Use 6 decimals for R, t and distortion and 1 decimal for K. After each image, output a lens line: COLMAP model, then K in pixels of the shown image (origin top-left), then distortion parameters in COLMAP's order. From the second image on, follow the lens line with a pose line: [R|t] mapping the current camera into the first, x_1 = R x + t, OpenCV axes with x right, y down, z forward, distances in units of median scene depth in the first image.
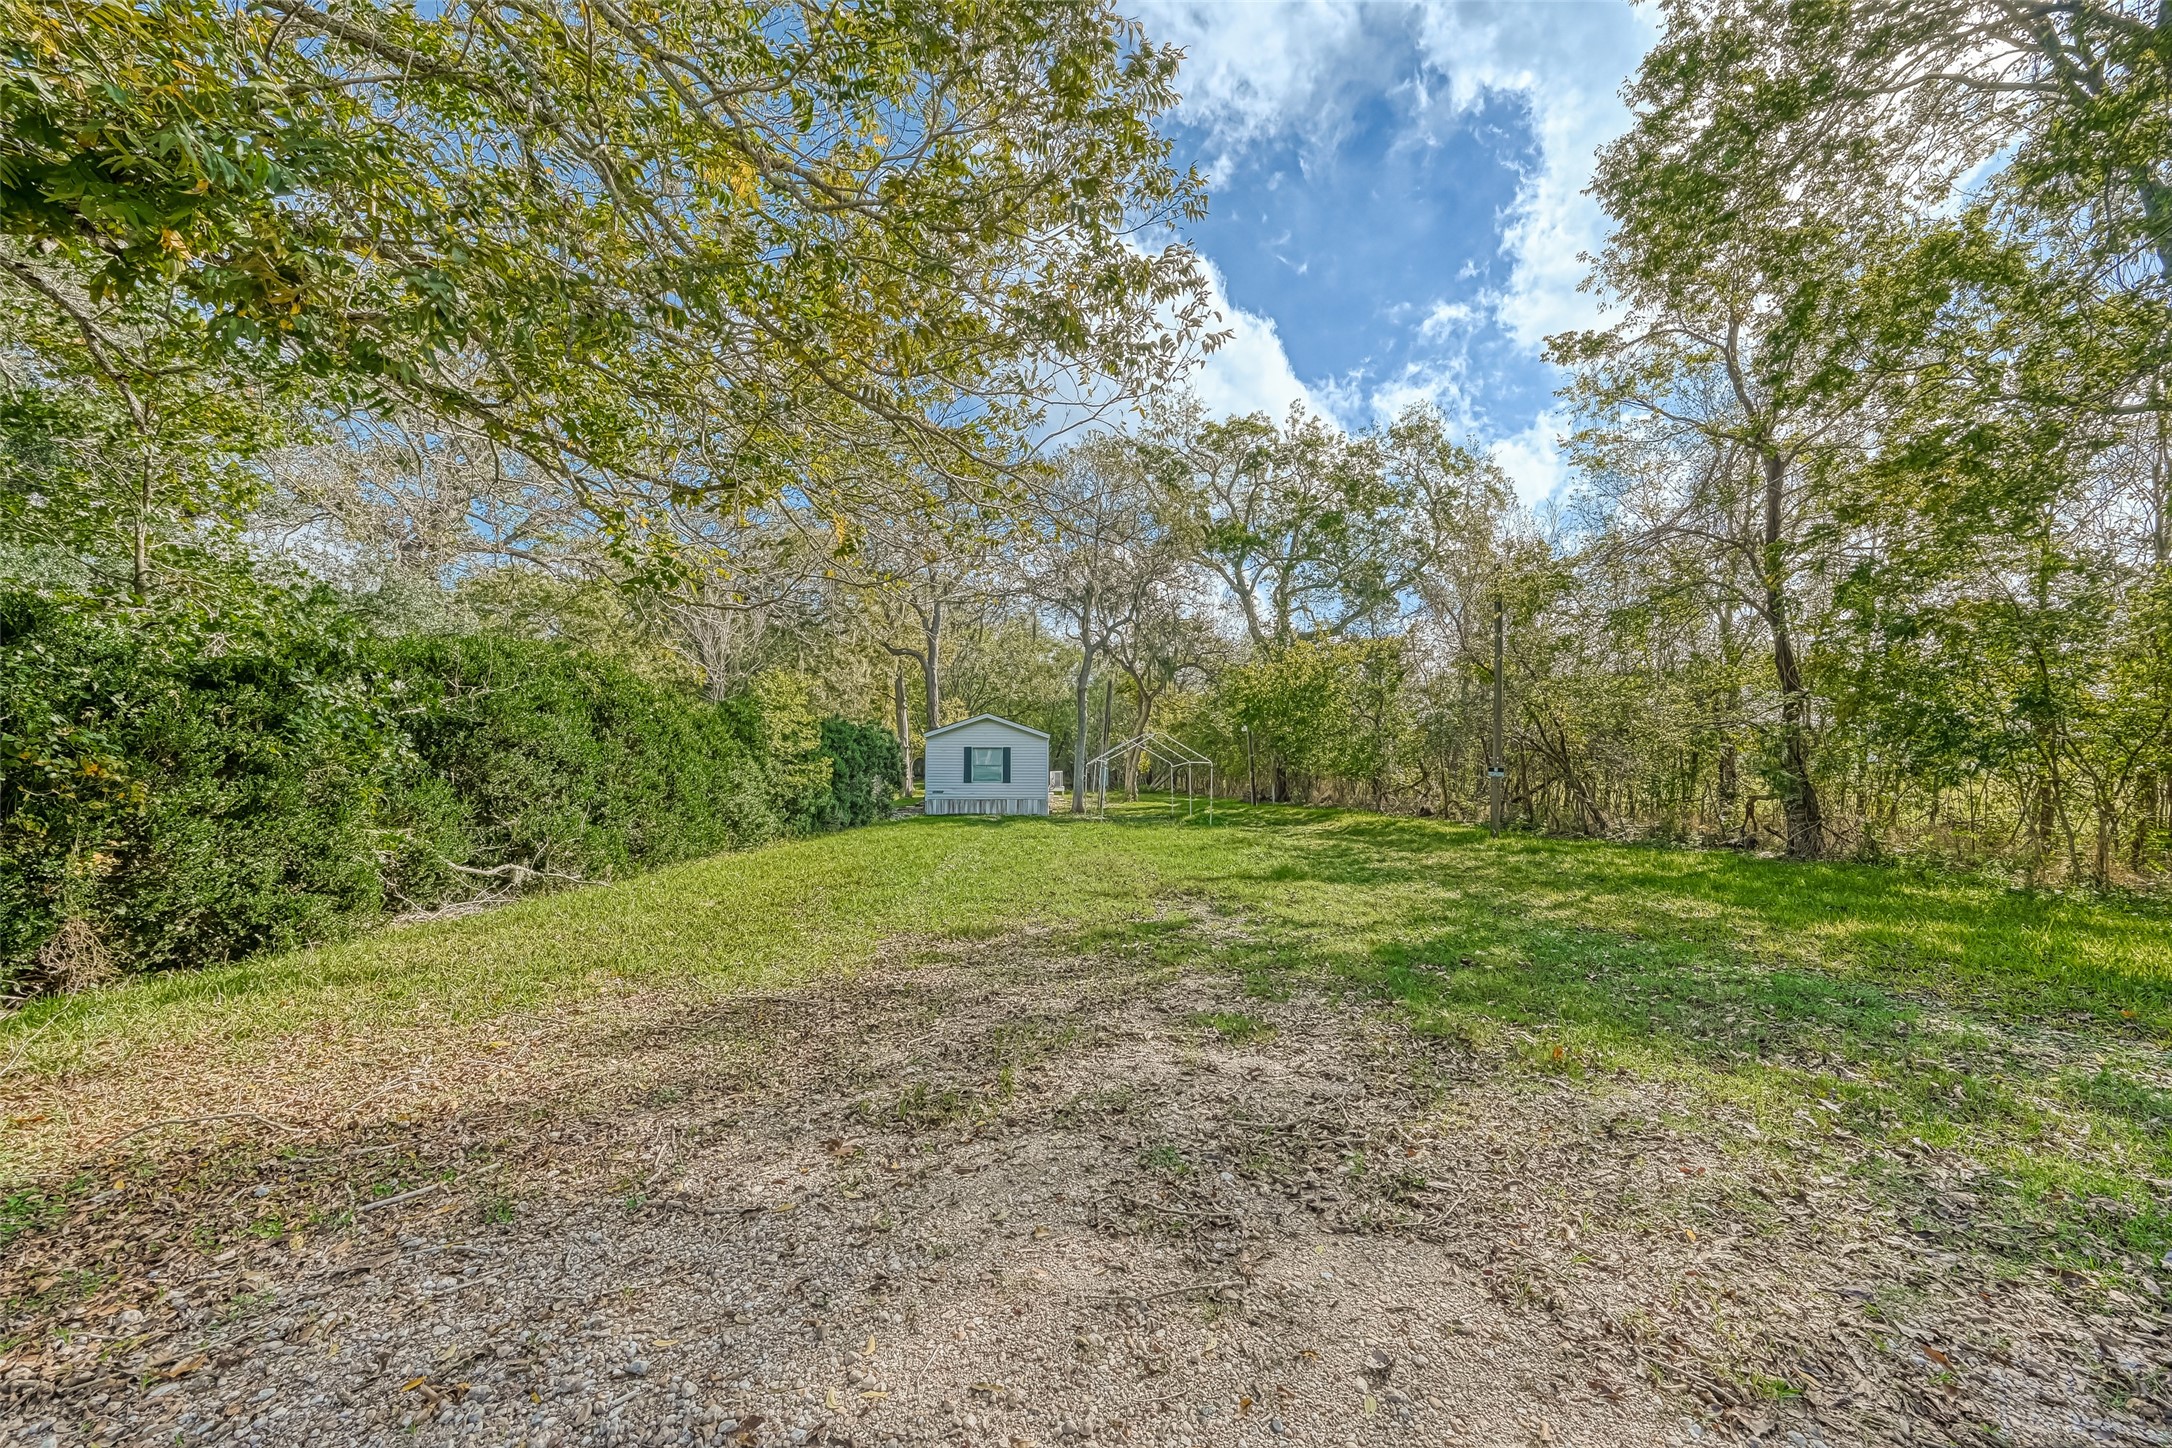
lens RADIAL K [[889.4, 0, 1086.0], [0, 889.4, 724.0], [0, 0, 1]] dist [0.000257, -0.000042]
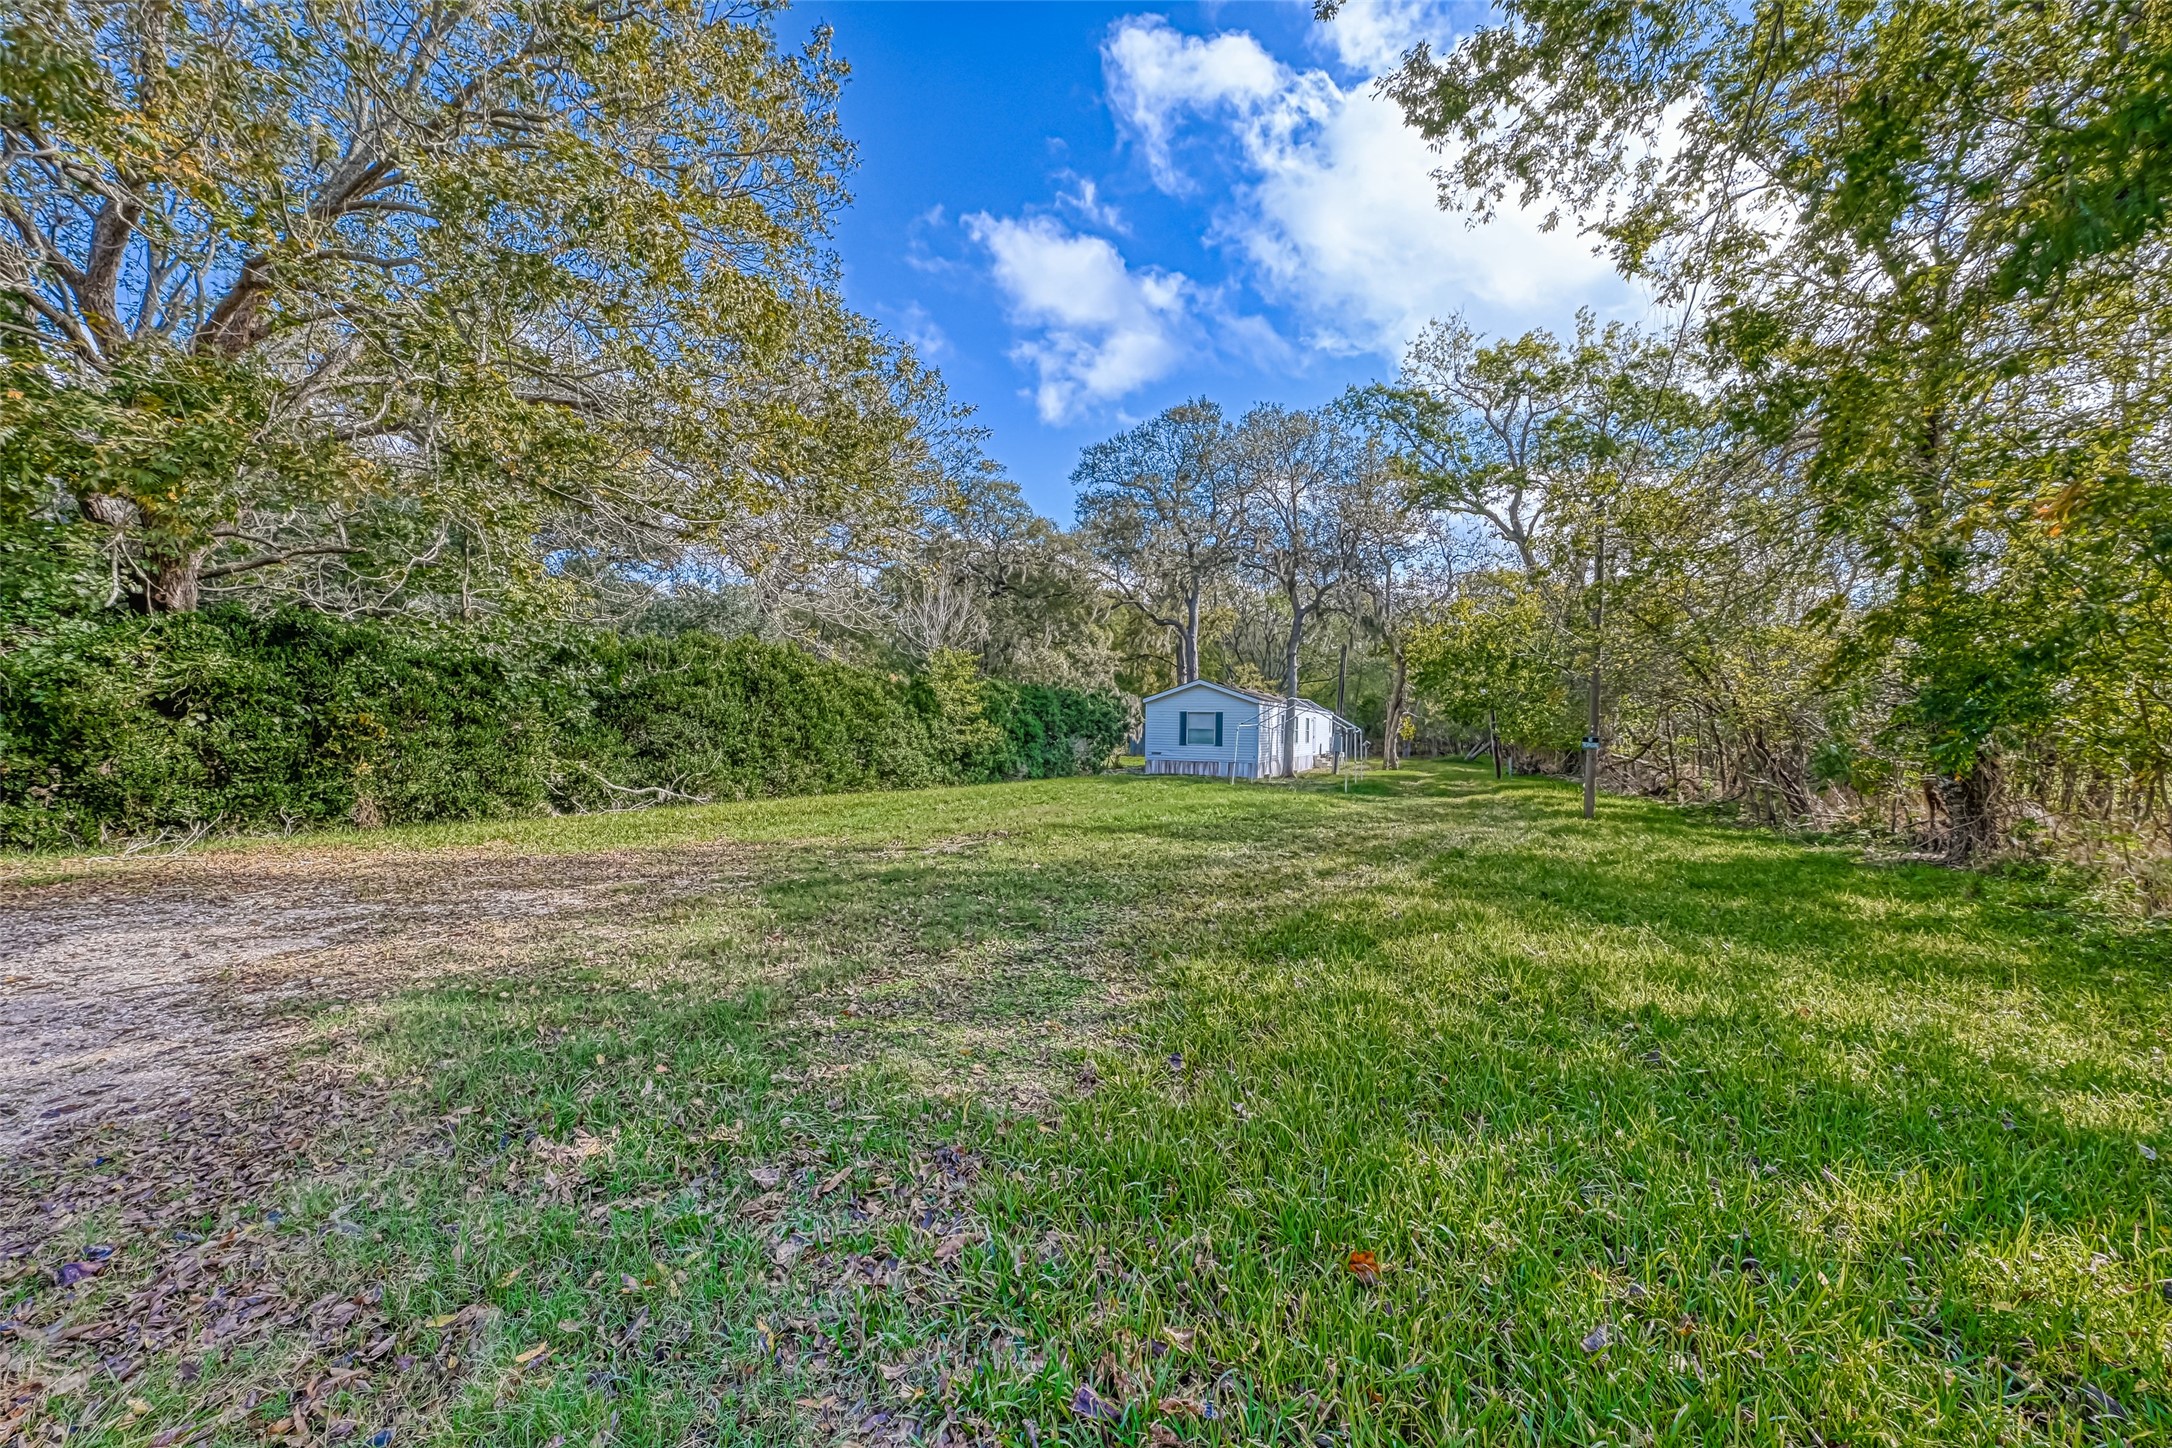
lens RADIAL K [[889.4, 0, 1086.0], [0, 889.4, 724.0], [0, 0, 1]] dist [0.000257, -0.000042]
pose [[0.884961, 0.007413, -0.465607, 0.259716], [0.010108, 0.999332, 0.035122, 0.002154], [0.465556, -0.035788, 0.884294, 0.005042]]
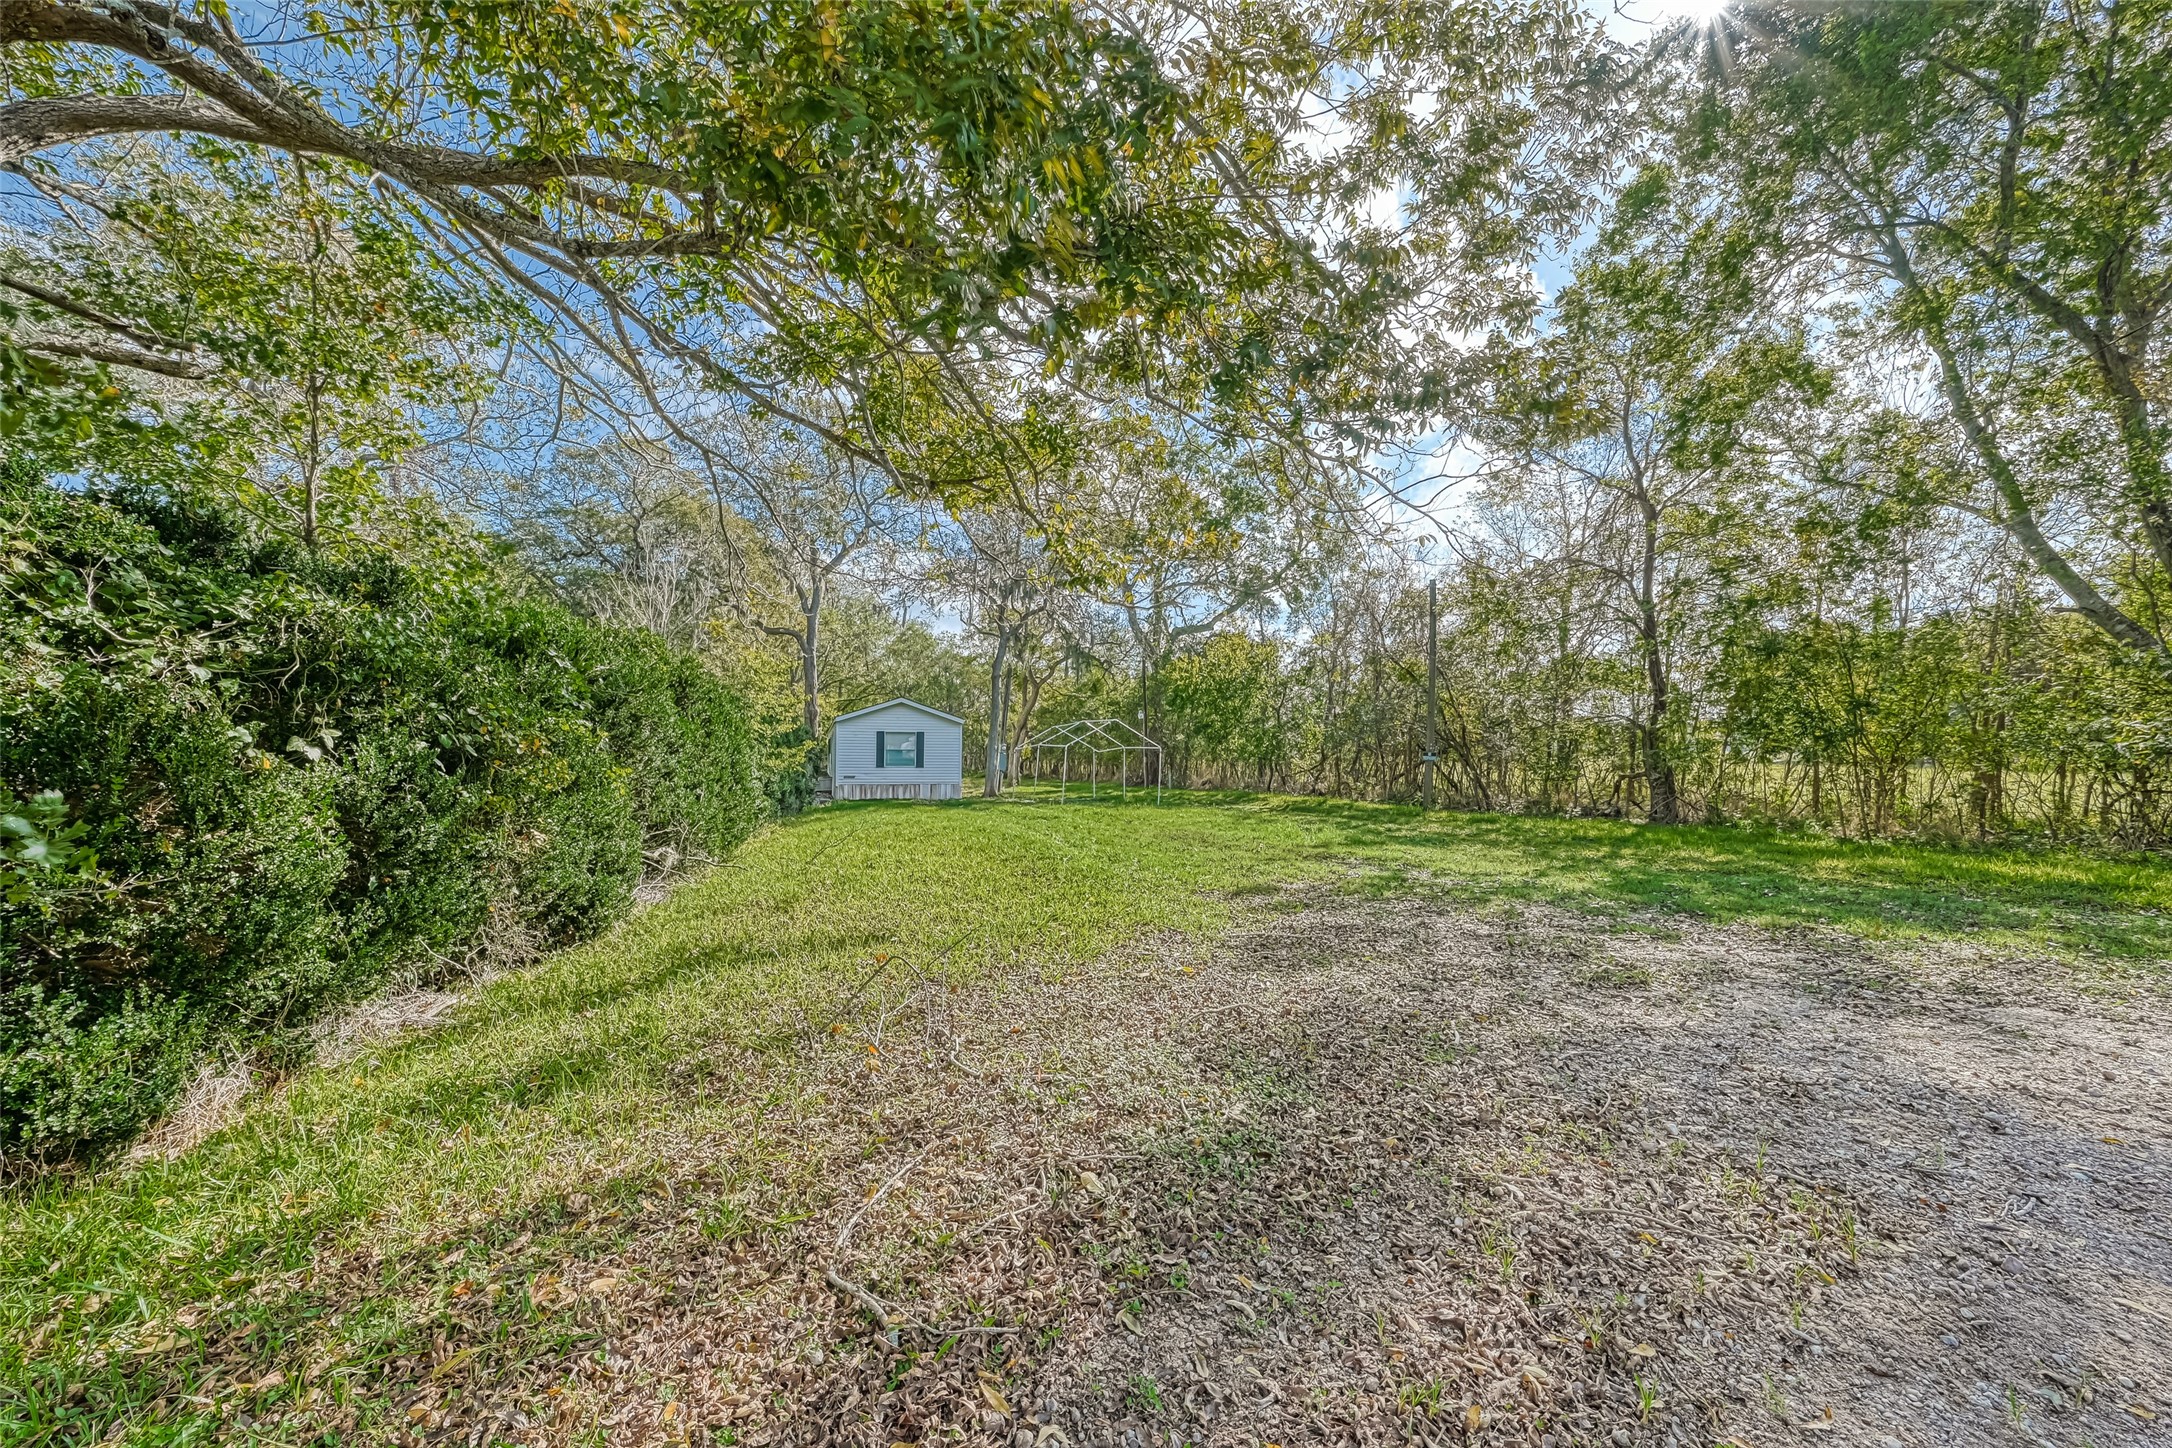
lens RADIAL K [[889.4, 0, 1086.0], [0, 889.4, 724.0], [0, 0, 1]] dist [0.000257, -0.000042]
pose [[0.970886, 0.012574, 0.239210, -0.148054], [-0.016005, 0.999795, 0.012407, 0.001557], [-0.239005, -0.015875, 0.970889, -0.016400]]
